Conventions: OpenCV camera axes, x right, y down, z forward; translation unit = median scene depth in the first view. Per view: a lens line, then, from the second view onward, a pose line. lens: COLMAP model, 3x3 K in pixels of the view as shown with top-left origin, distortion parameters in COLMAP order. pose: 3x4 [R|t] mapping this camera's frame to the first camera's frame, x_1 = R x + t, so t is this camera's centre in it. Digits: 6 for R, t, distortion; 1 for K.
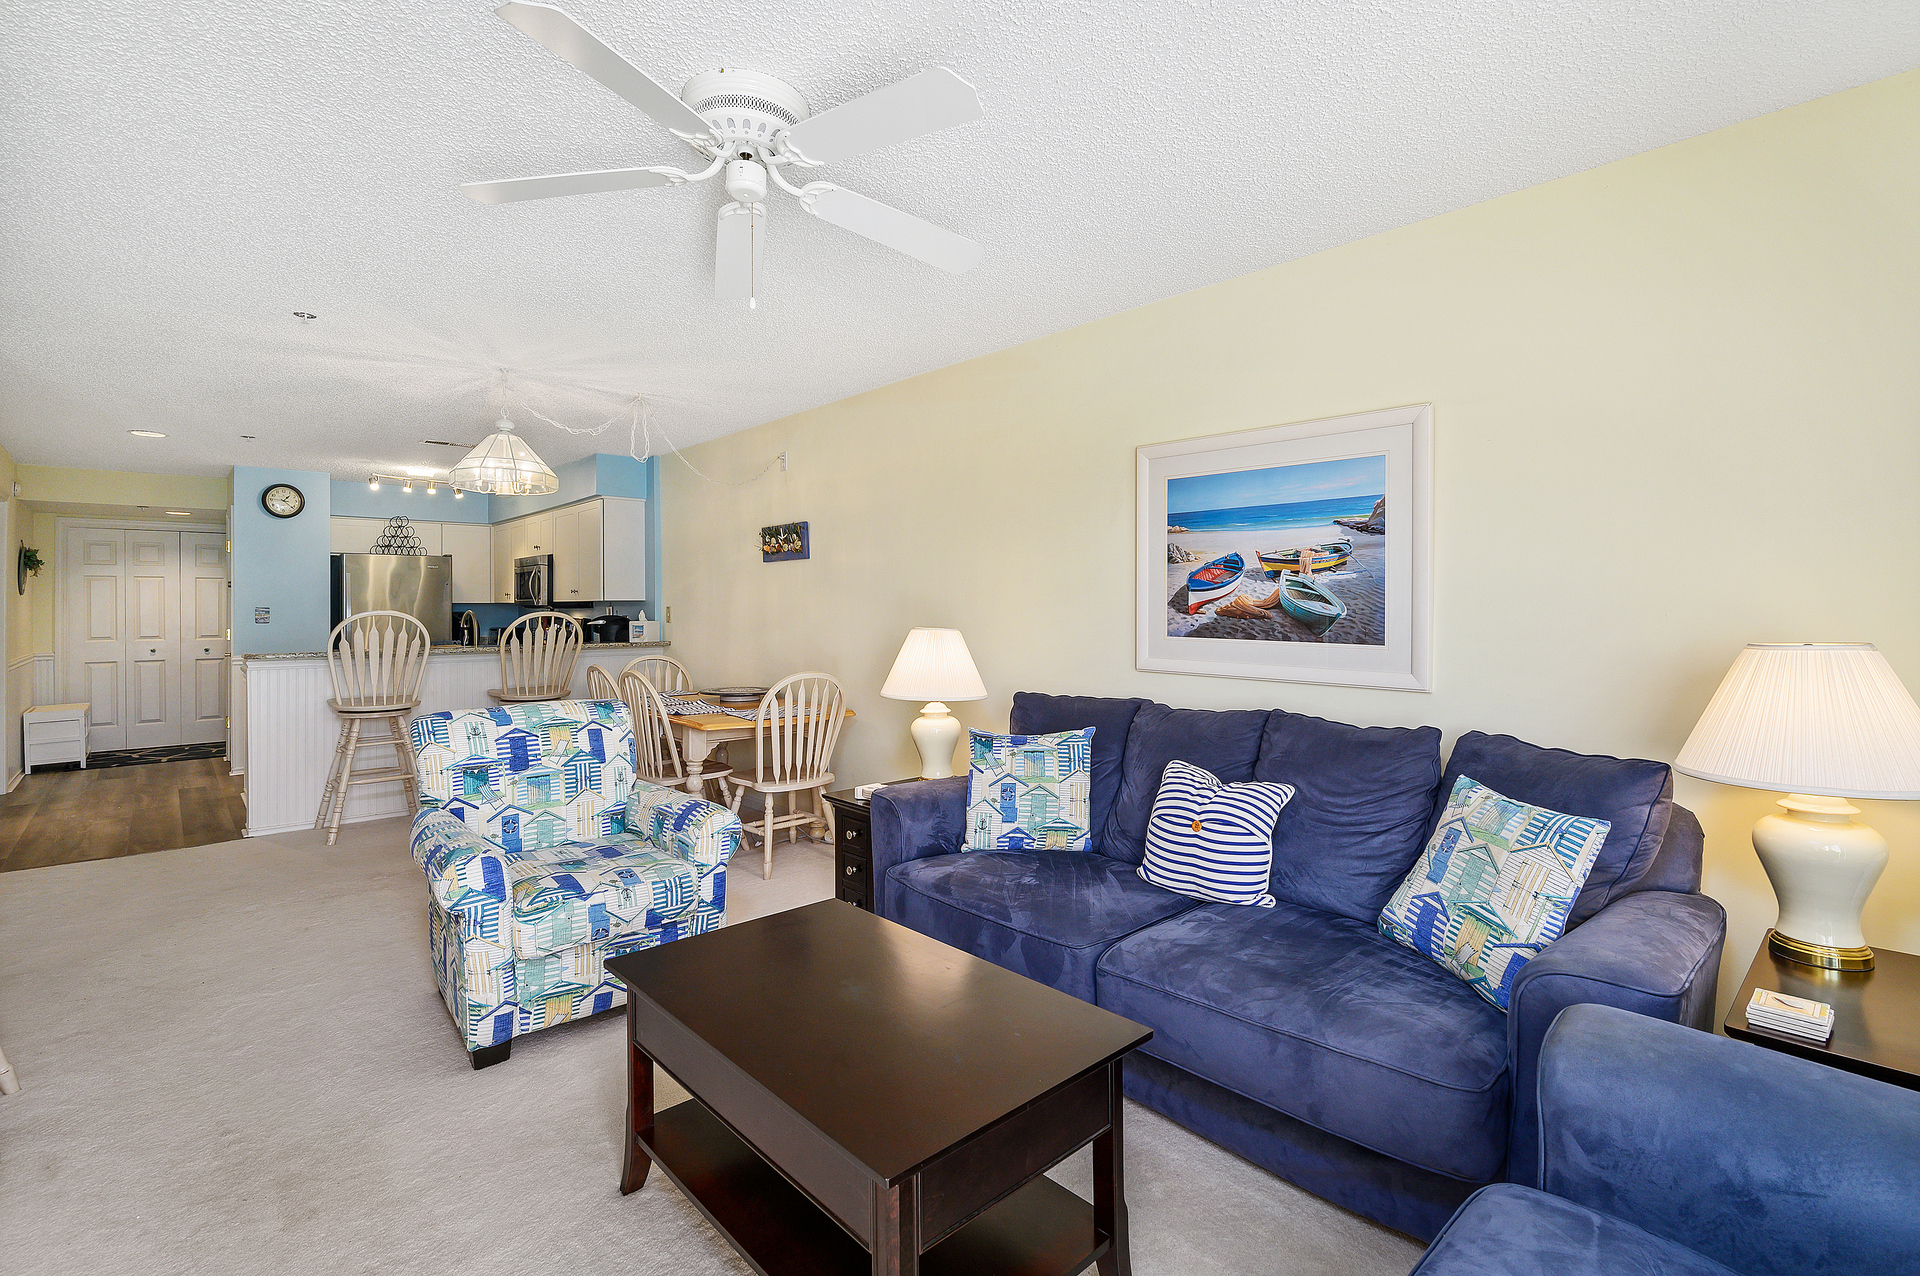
lens RADIAL K [[874.0, 0, 975.6], [0, 874.0, 608.0], [0, 0, 1]] dist [-0.011271, 0.001108]
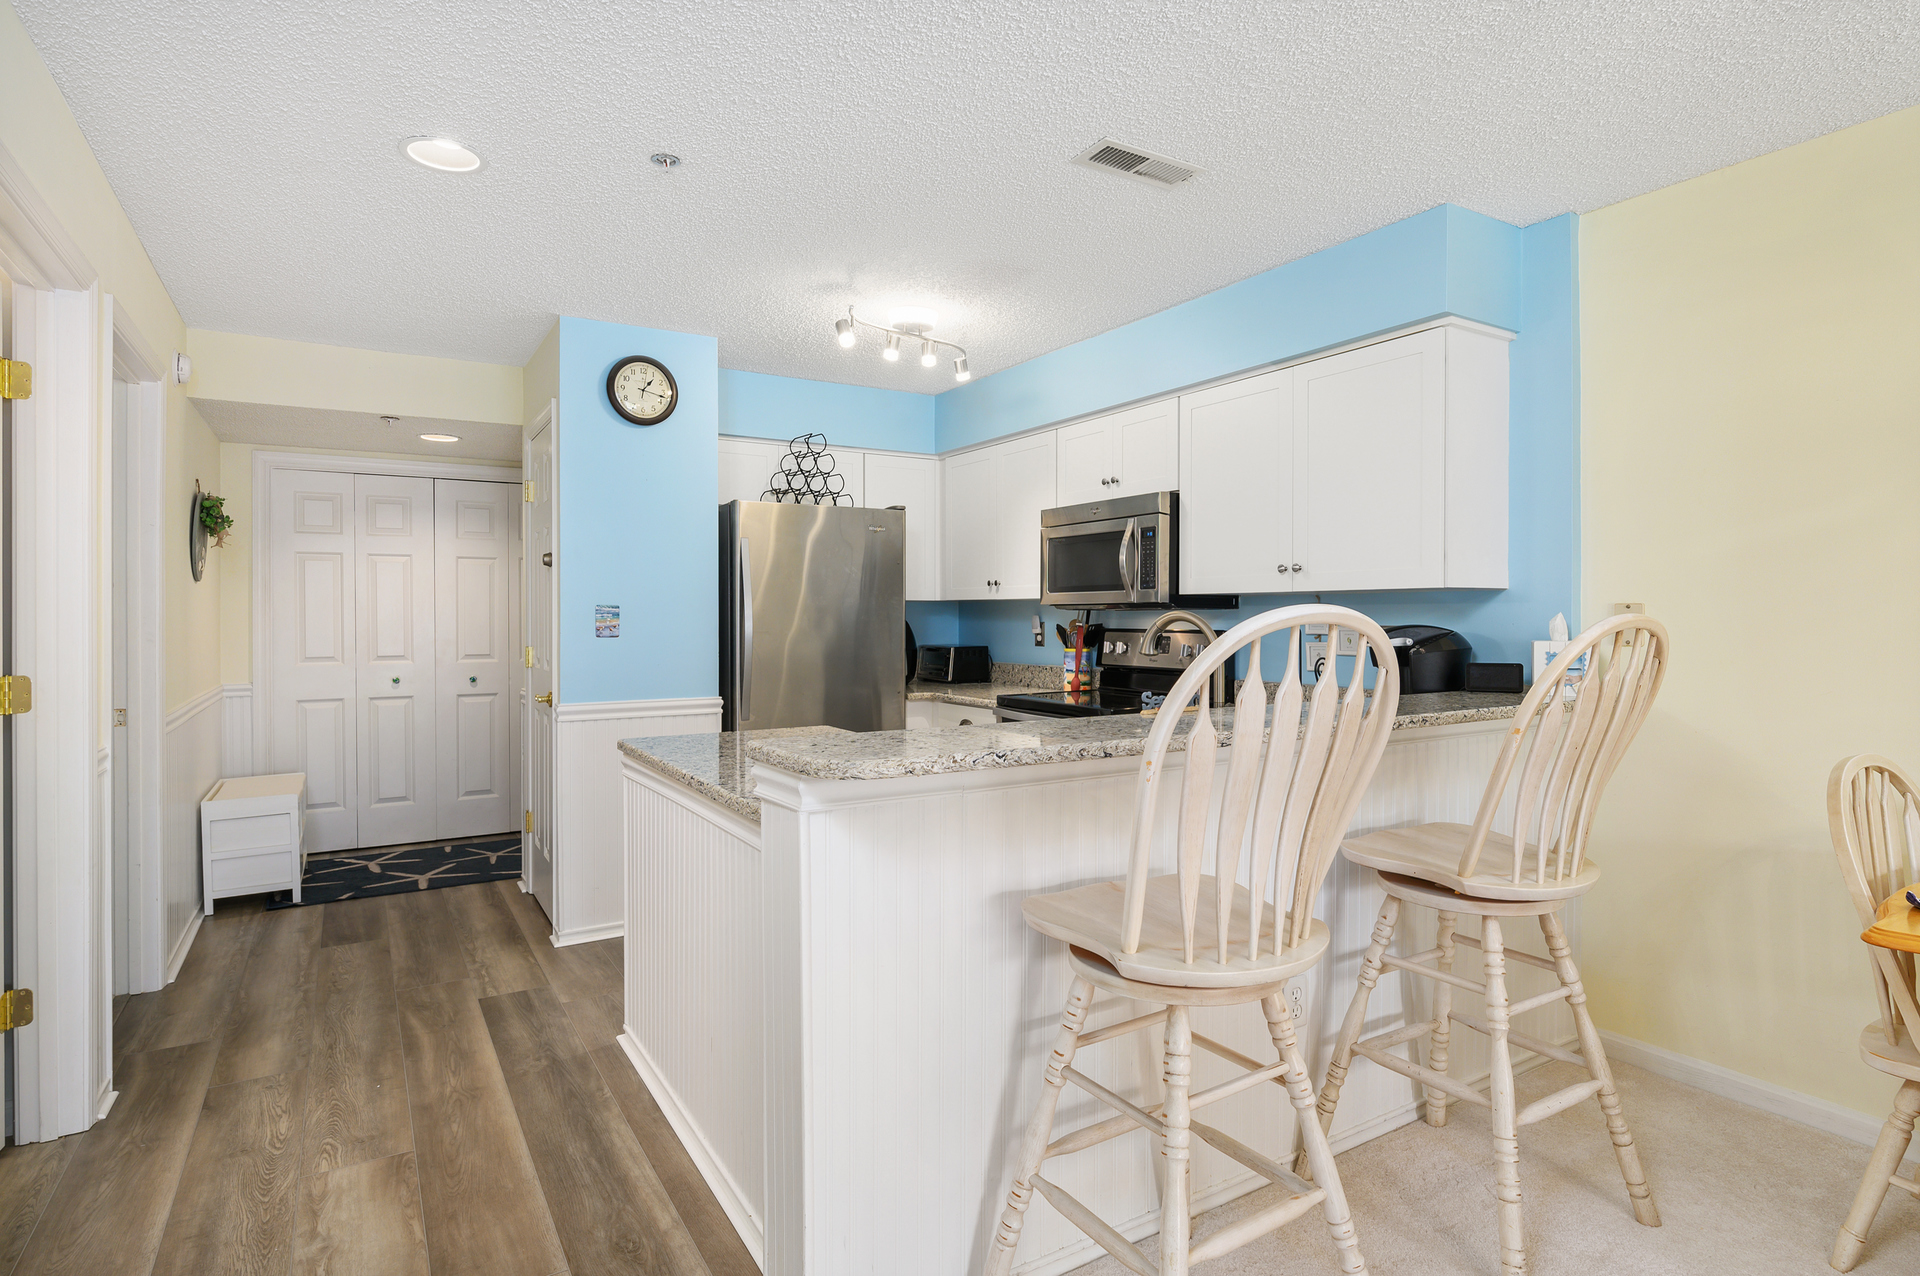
lens RADIAL K [[969.2, 0, 958.5], [0, 969.2, 630.2], [0, 0, 1]] dist [-0.007194, 0.001267]
pose [[0.981191, 0.006507, -0.192928, -0.524935], [-0.003955, 0.999900, 0.013612, 0.005460], [0.192998, -0.012593, 0.981118, 0.502445]]
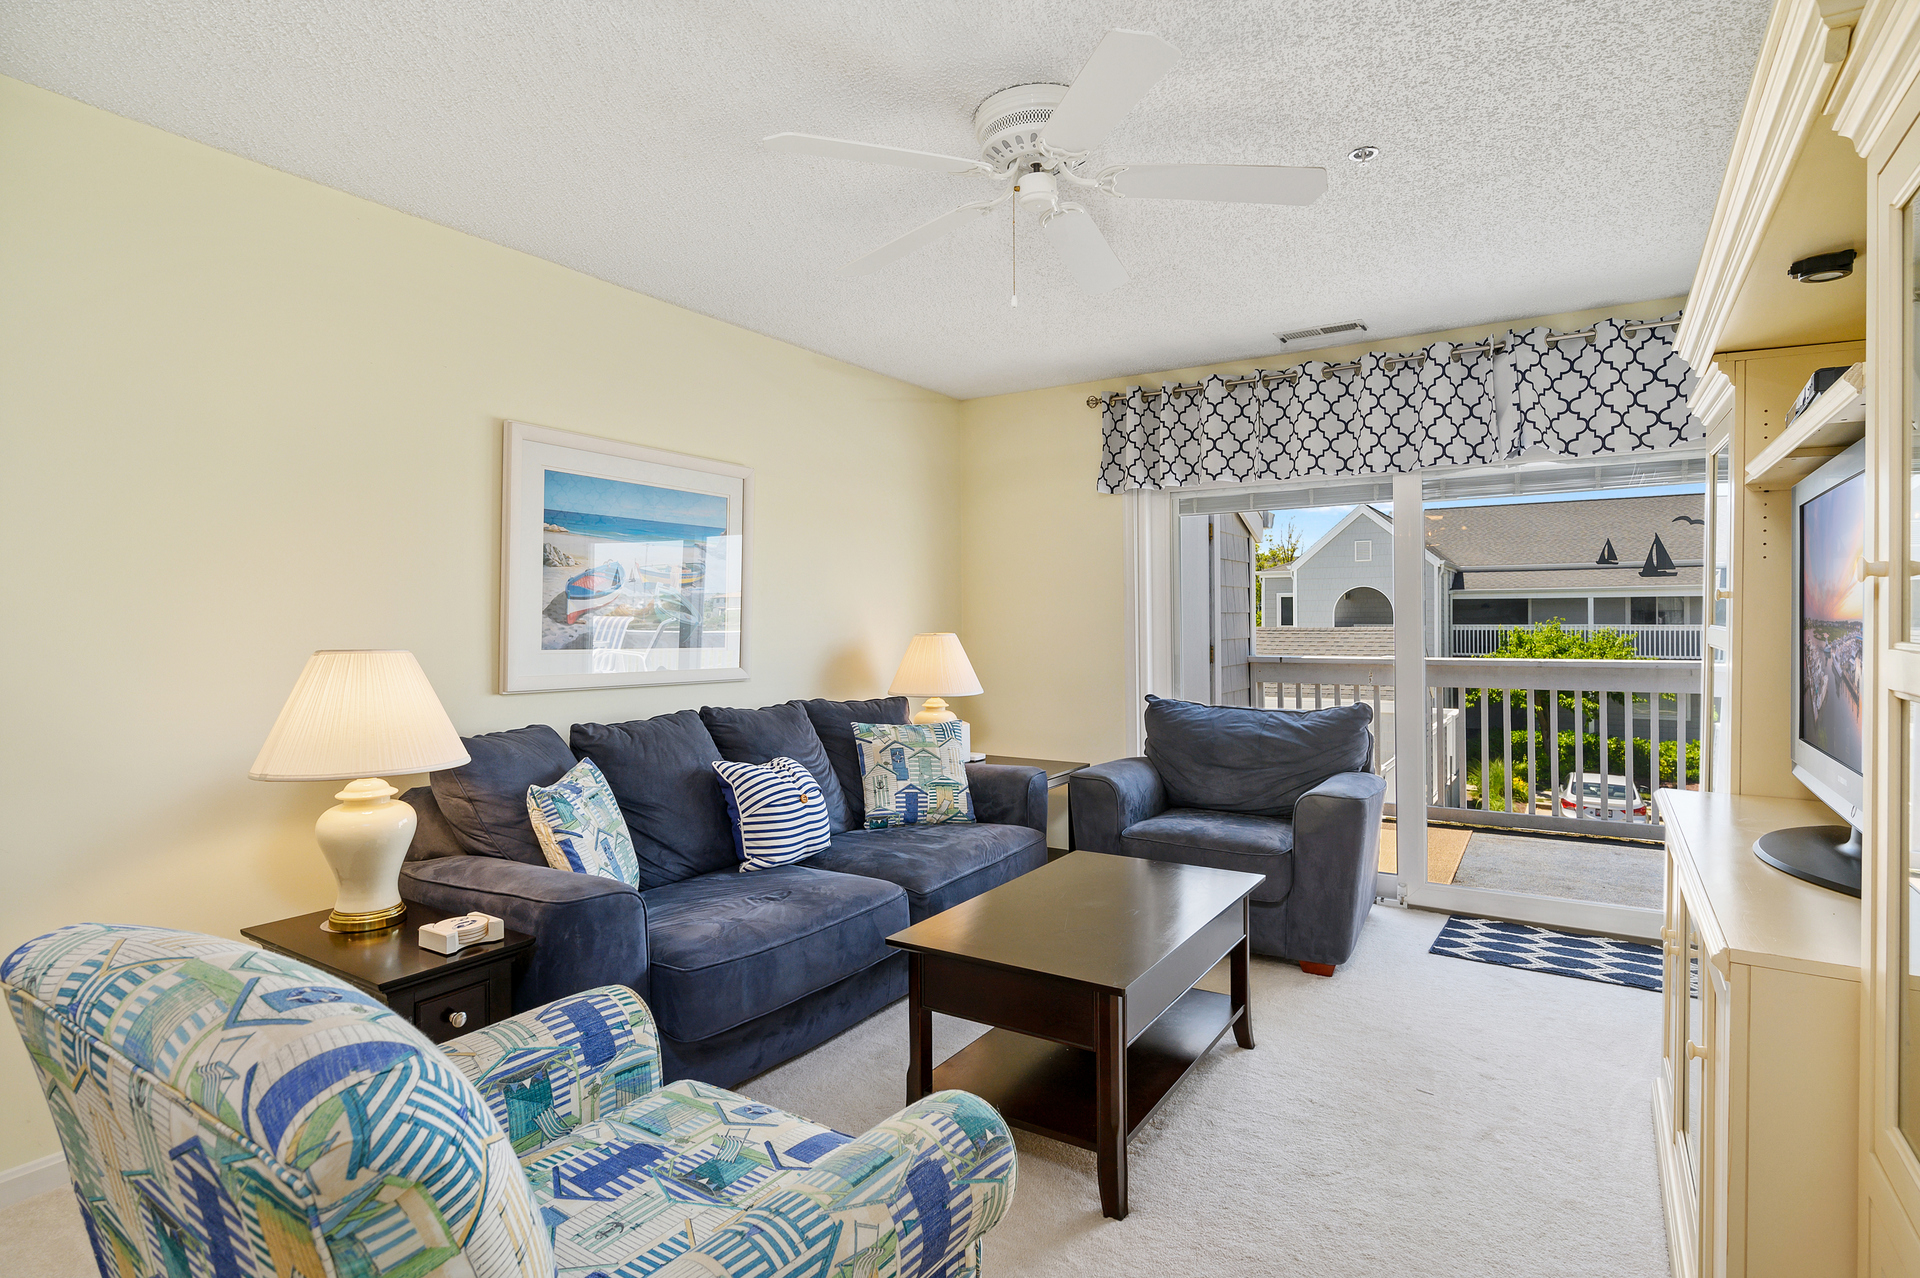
lens RADIAL K [[969.2, 0, 964.1], [0, 969.2, 622.0], [0, 0, 1]] dist [-0.007194, 0.001267]
pose [[-0.240072, 0.001294, 0.970754, -0.382107], [0.003090, 0.999995, -0.000569, 0.003106], [-0.970750, 0.002863, -0.240075, 0.386912]]
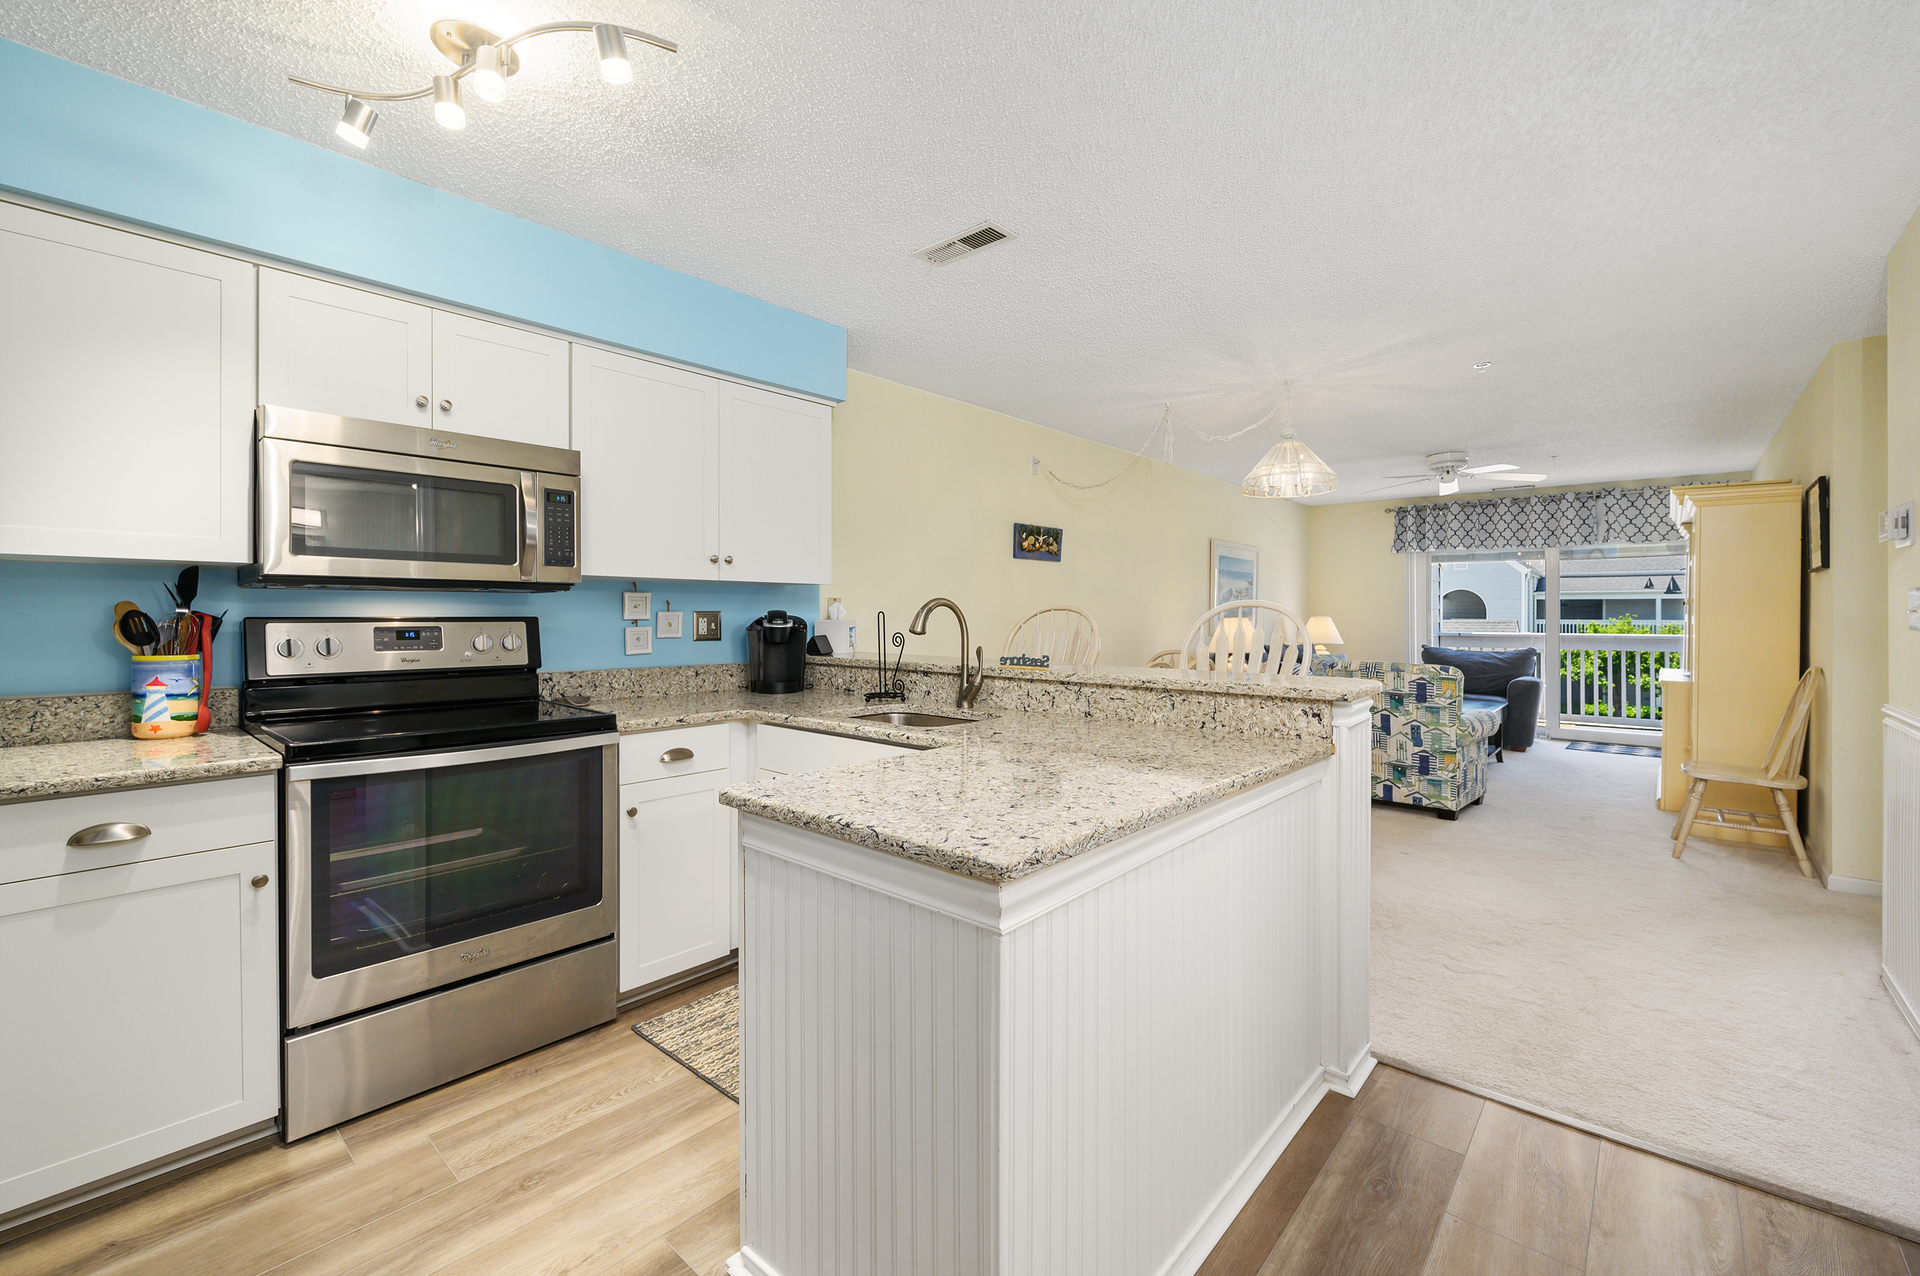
lens RADIAL K [[803.4, 0, 956.4], [0, 803.4, 616.0], [0, 0, 1]] dist [-0.003733, -0.000789]
pose [[-0.093231, -0.000581, 0.995644, -0.899713], [-0.003795, 0.999993, 0.000228, 0.010999], [-0.995637, -0.003757, -0.093232, 0.904303]]
